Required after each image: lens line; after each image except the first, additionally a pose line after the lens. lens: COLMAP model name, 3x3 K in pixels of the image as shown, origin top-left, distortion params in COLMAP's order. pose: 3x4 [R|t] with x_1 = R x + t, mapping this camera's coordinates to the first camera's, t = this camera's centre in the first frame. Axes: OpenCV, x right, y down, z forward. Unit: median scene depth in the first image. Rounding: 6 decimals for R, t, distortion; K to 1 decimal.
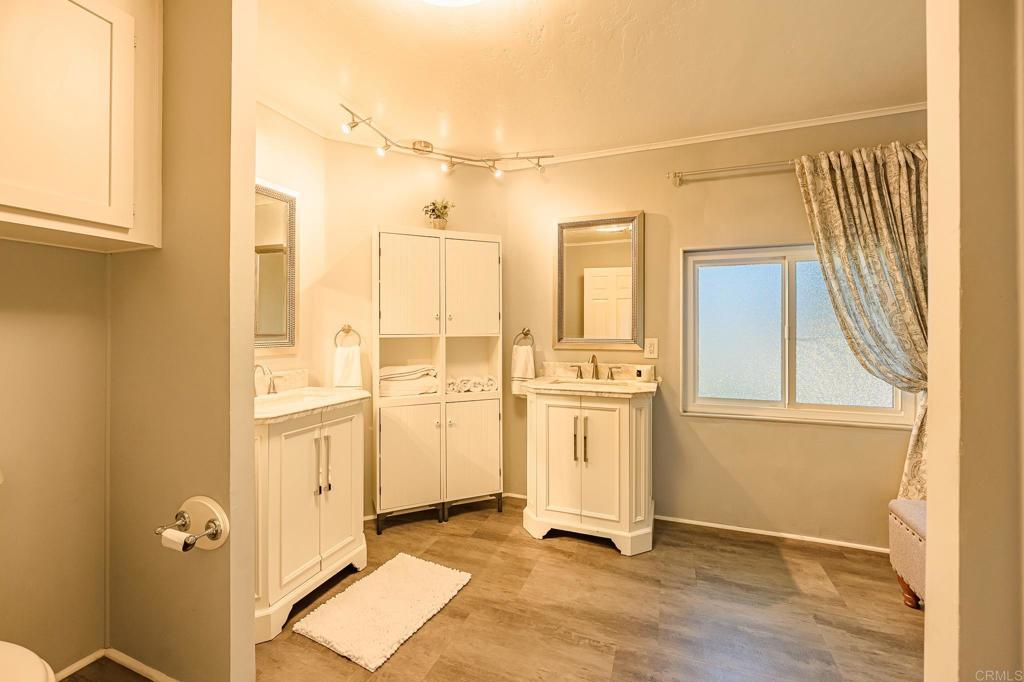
lens RADIAL K [[418.7, 0, 514.2], [0, 418.7, 332.8], [0, 0, 1]] dist [-0.004679, 0.000140]
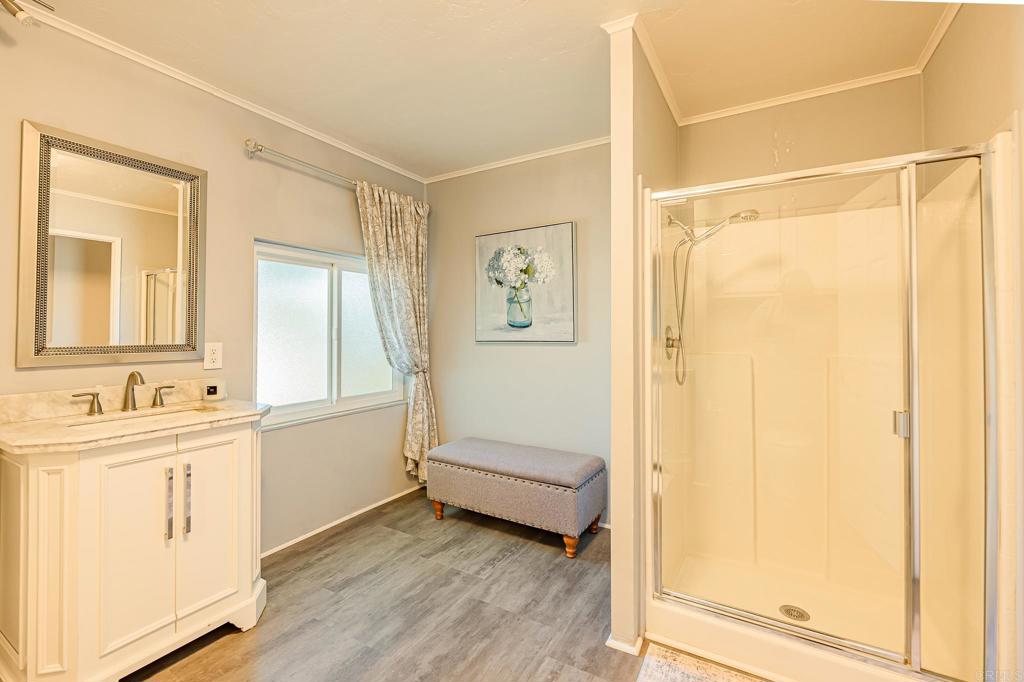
lens RADIAL K [[442.2, 0, 514.2], [0, 442.2, 332.8], [0, 0, 1]] dist [-0.001803, -0.000222]
pose [[0.156801, -0.002527, 0.987627, -0.455311], [0.007205, 0.999973, 0.001415, -0.002960], [-0.987604, 0.006893, 0.156815, 0.403471]]
